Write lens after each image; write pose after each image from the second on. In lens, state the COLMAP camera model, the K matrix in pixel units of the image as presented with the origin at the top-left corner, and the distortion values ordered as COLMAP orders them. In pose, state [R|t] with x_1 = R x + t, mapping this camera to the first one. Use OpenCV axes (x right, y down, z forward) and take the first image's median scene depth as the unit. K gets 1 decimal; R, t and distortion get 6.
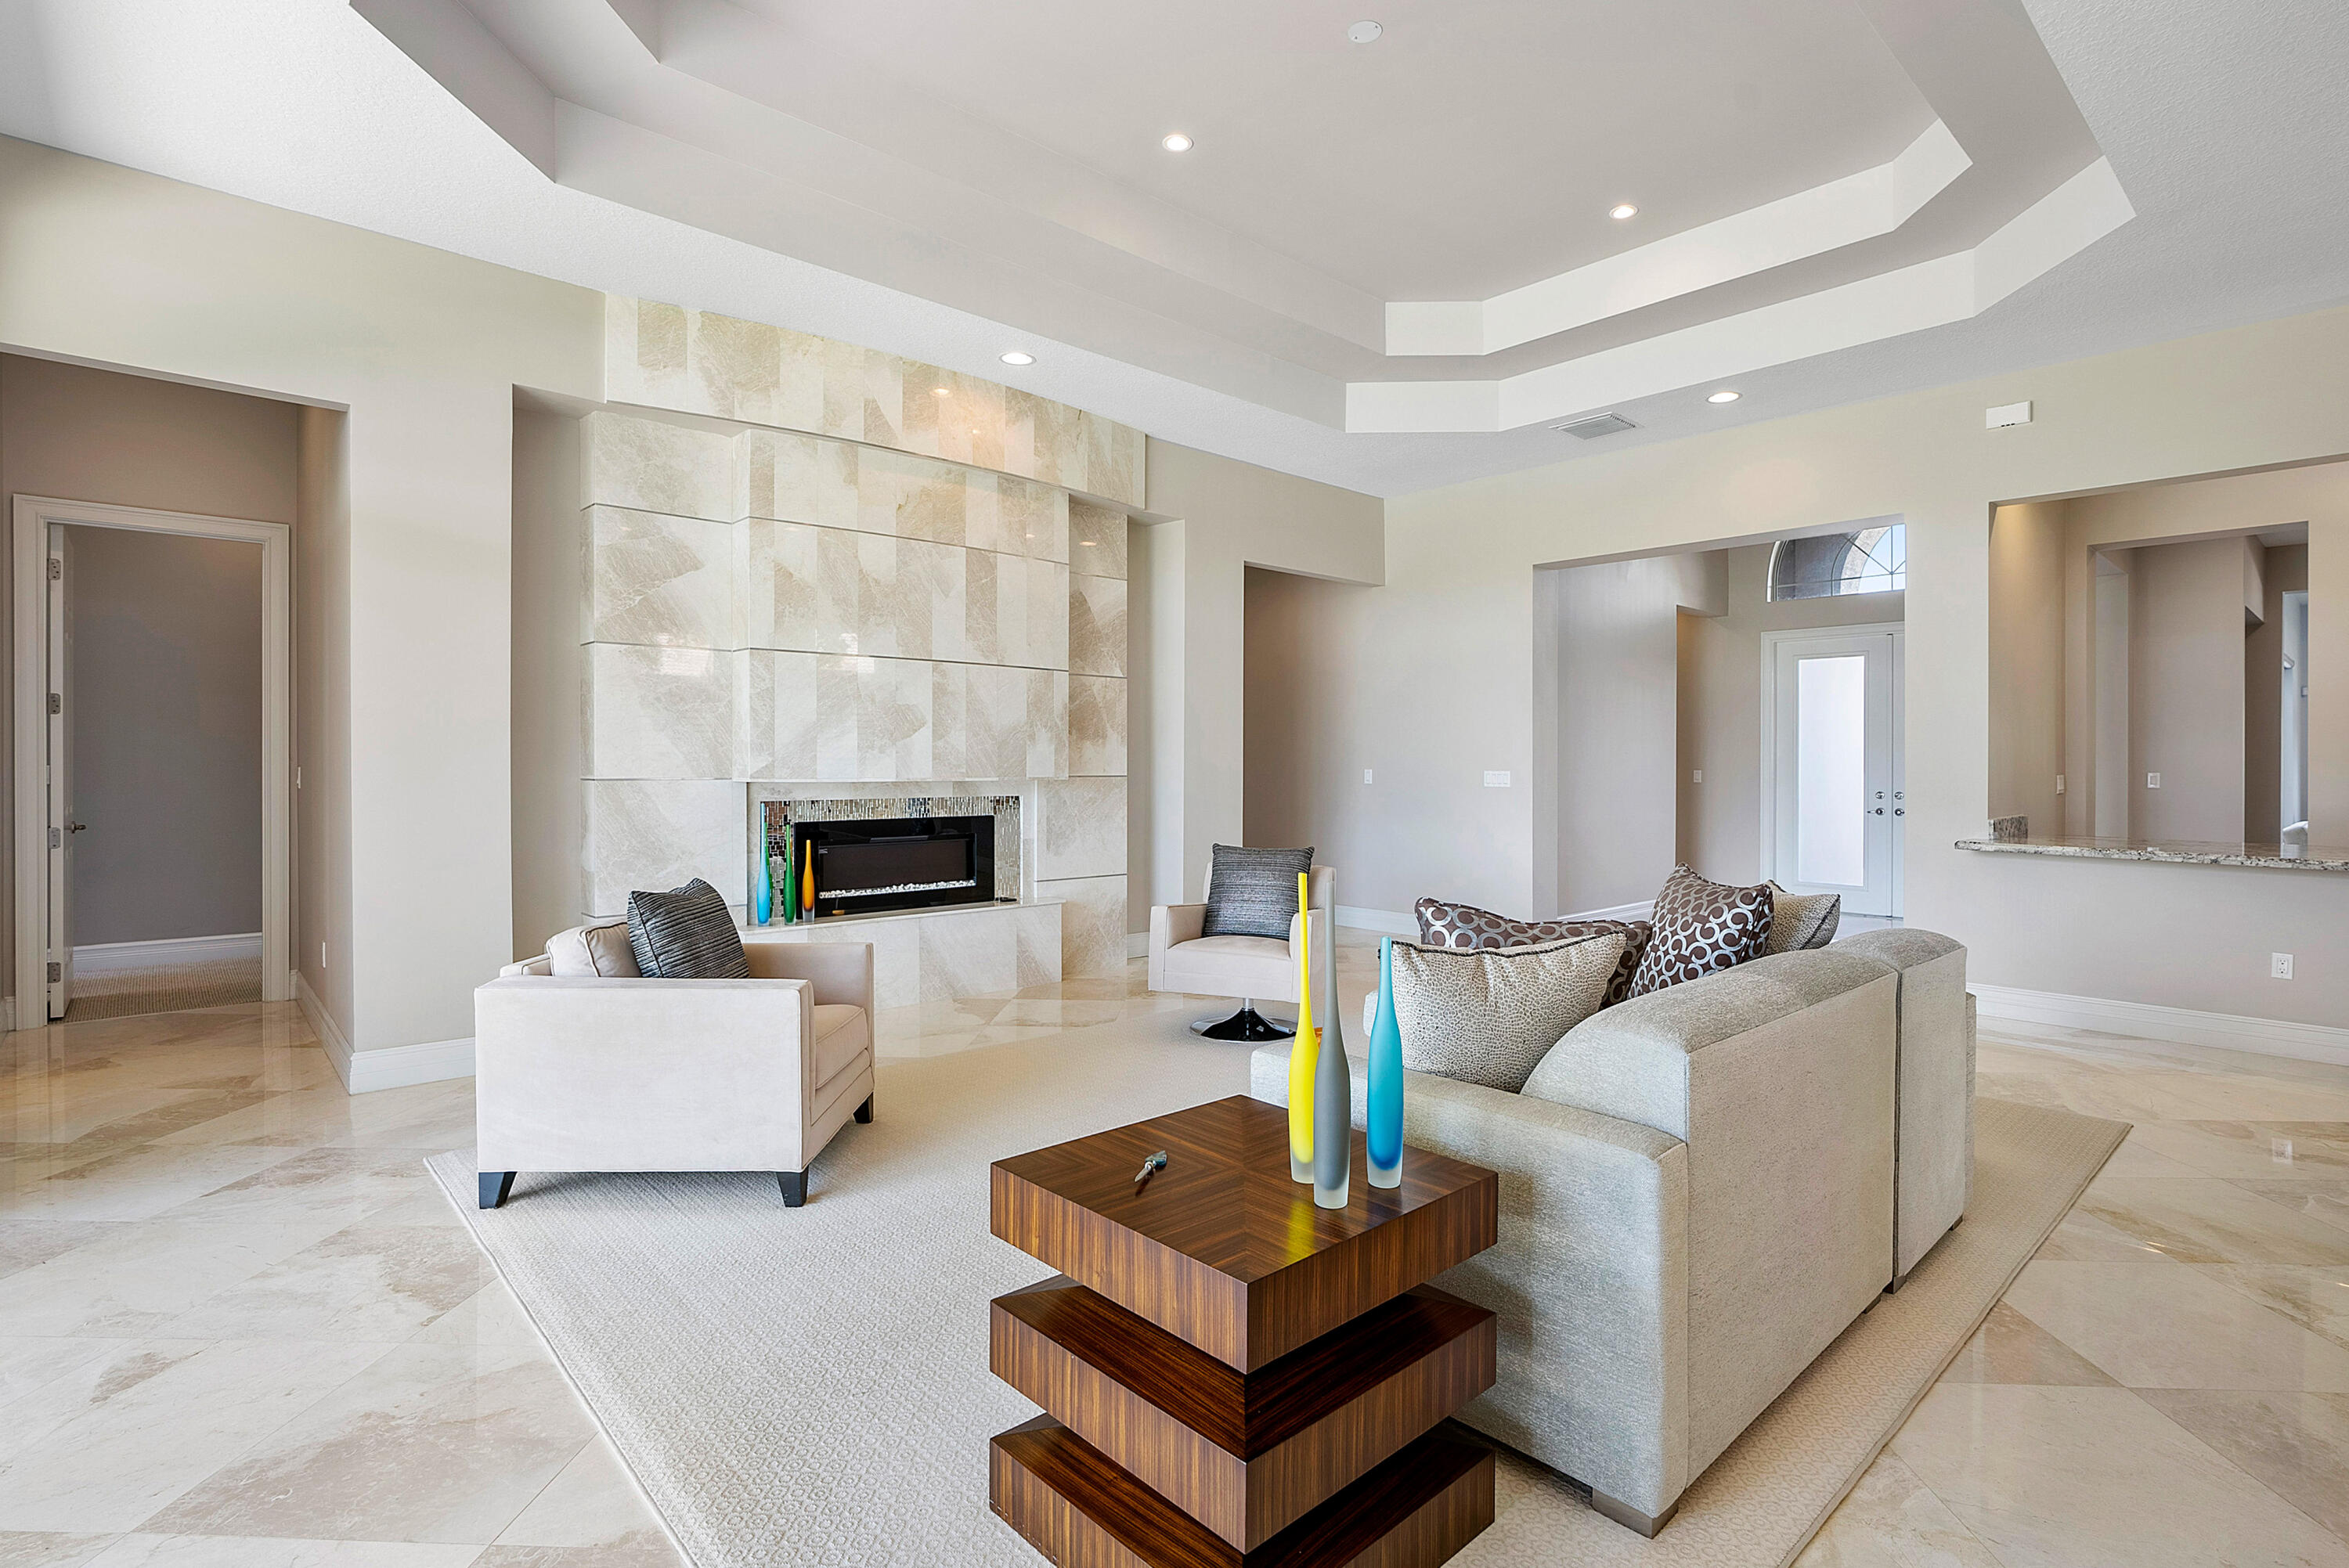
lens RADIAL K [[1110.9, 0, 1193.3], [0, 1110.9, 769.7], [0, 0, 1]] dist [0.004102, 0.000862]
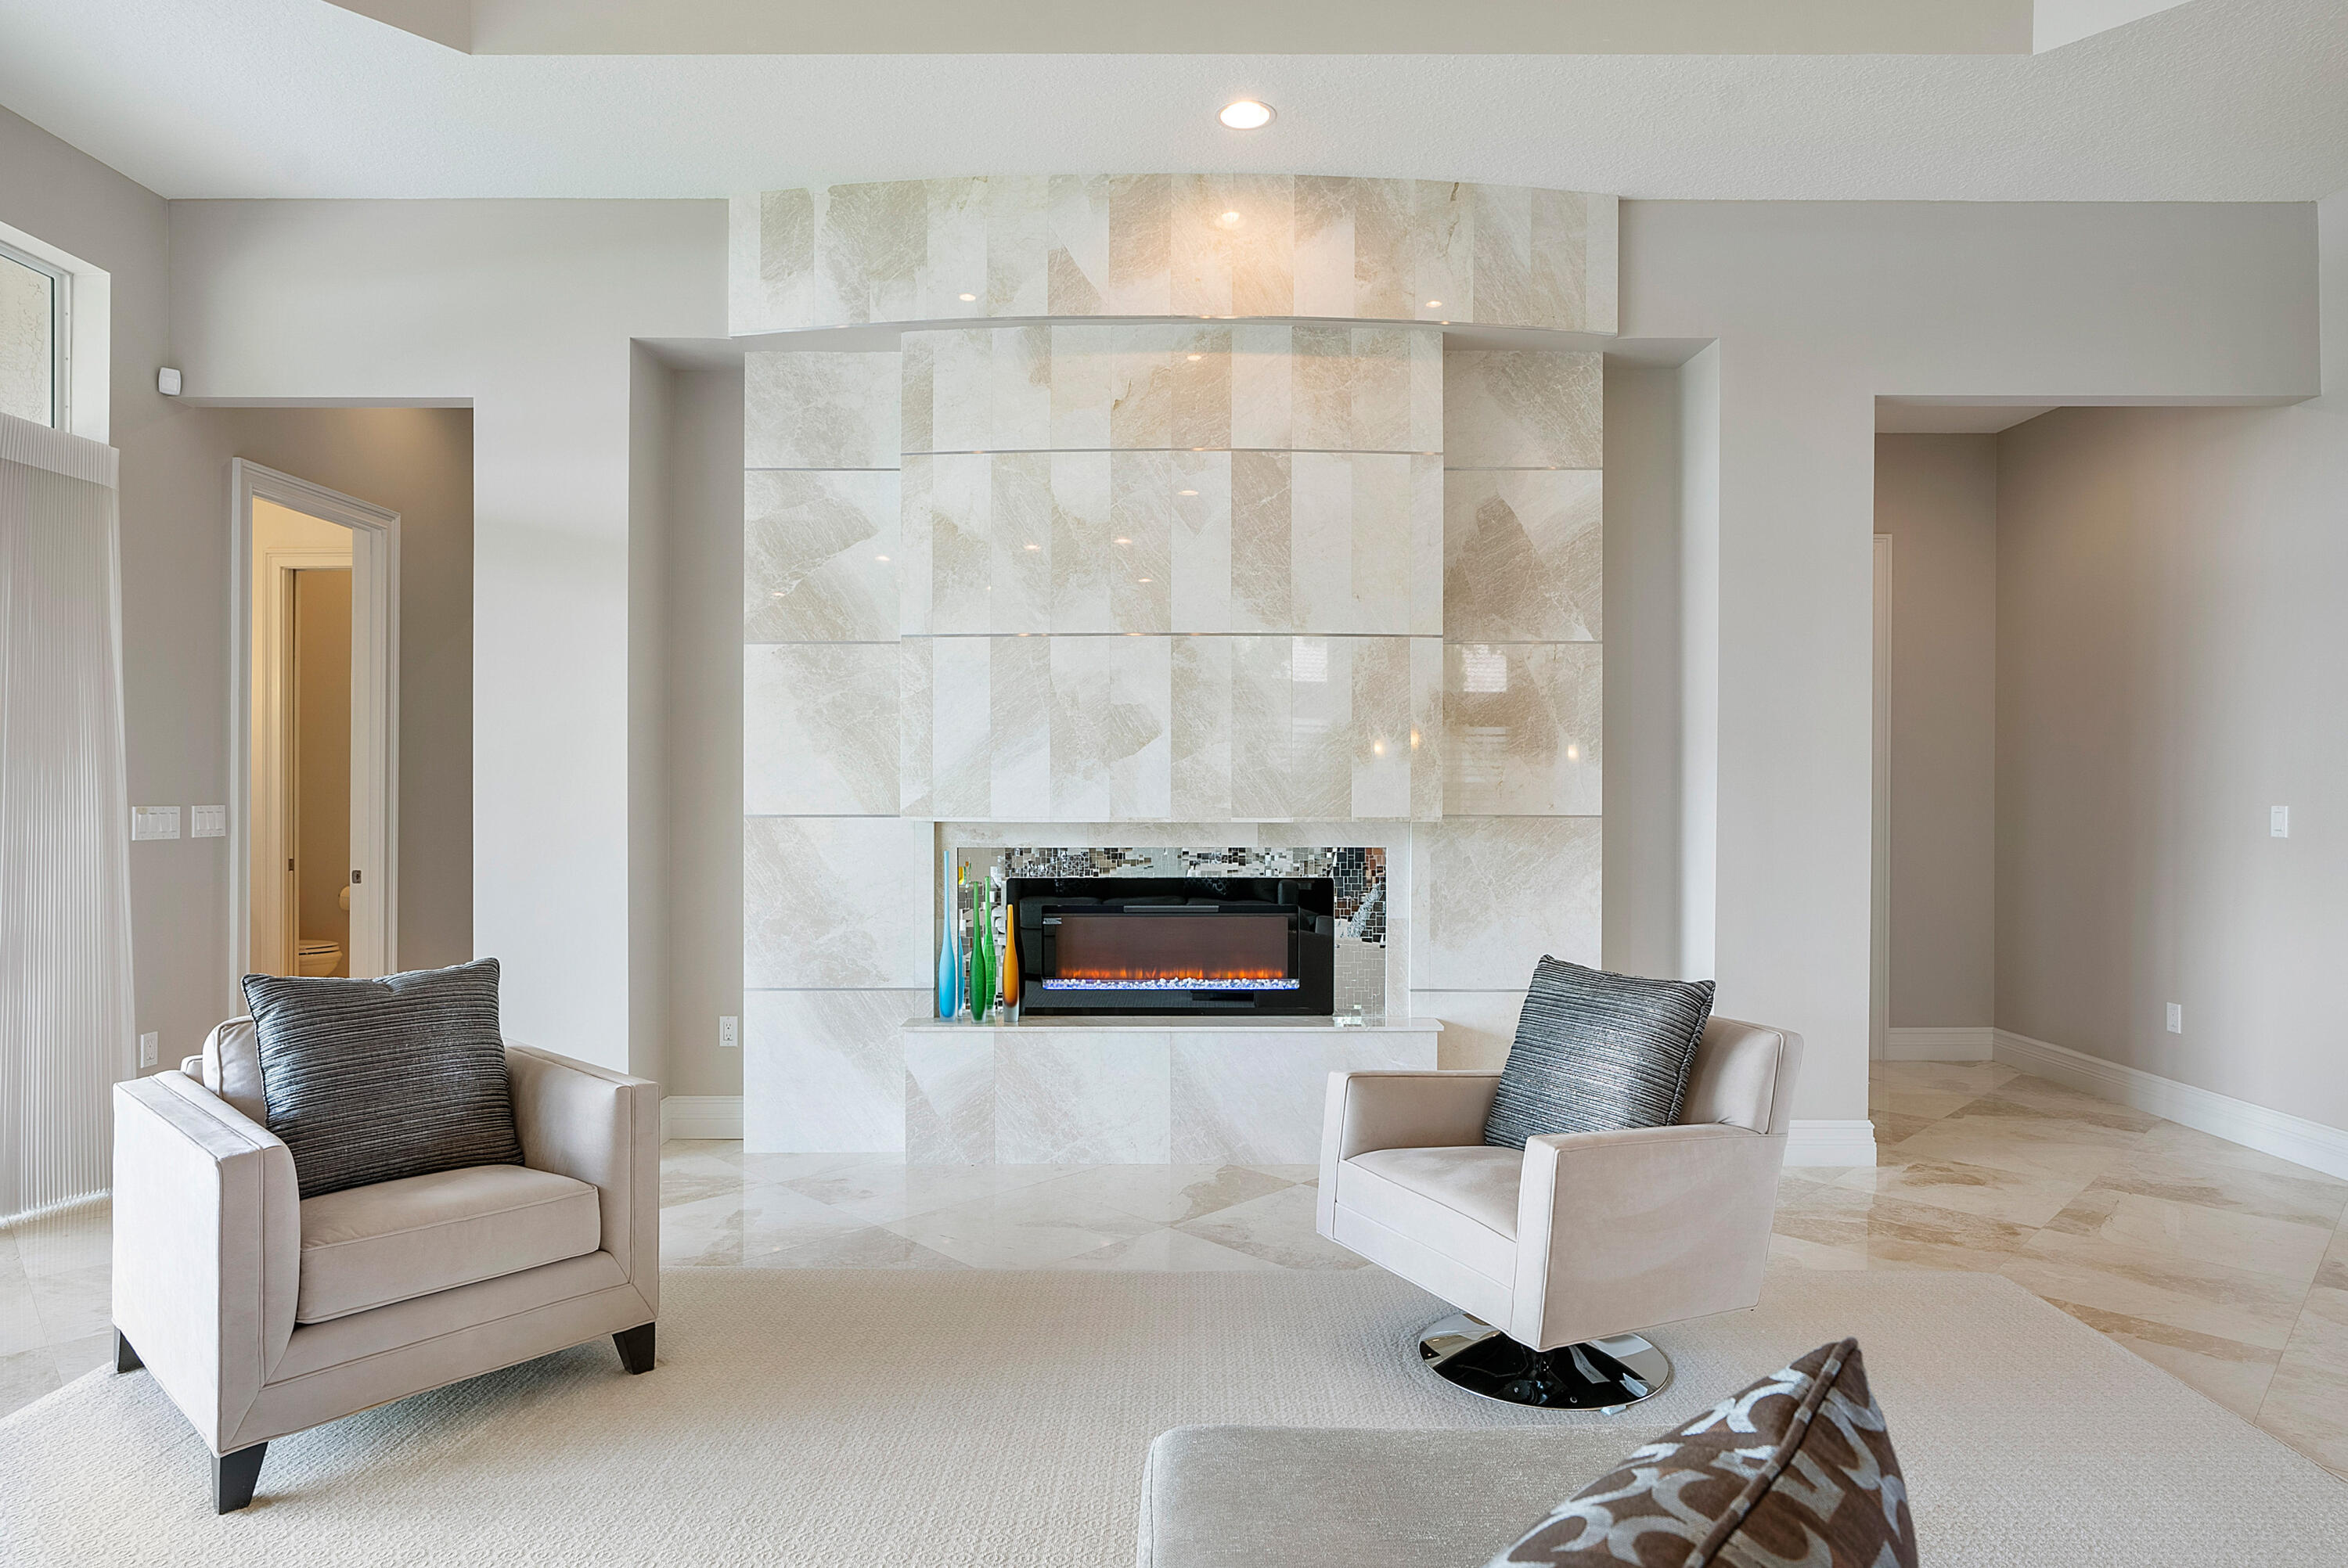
lens RADIAL K [[1309.9, 0, 1178.5], [0, 1309.9, 803.1], [0, 0, 1]] dist [-0.000658, -0.000542]
pose [[0.739233, 0.002486, -0.673446, 0.279808], [-0.002553, 0.999996, 0.000889, -0.001465], [0.673445, 0.001062, 0.739236, 0.445400]]
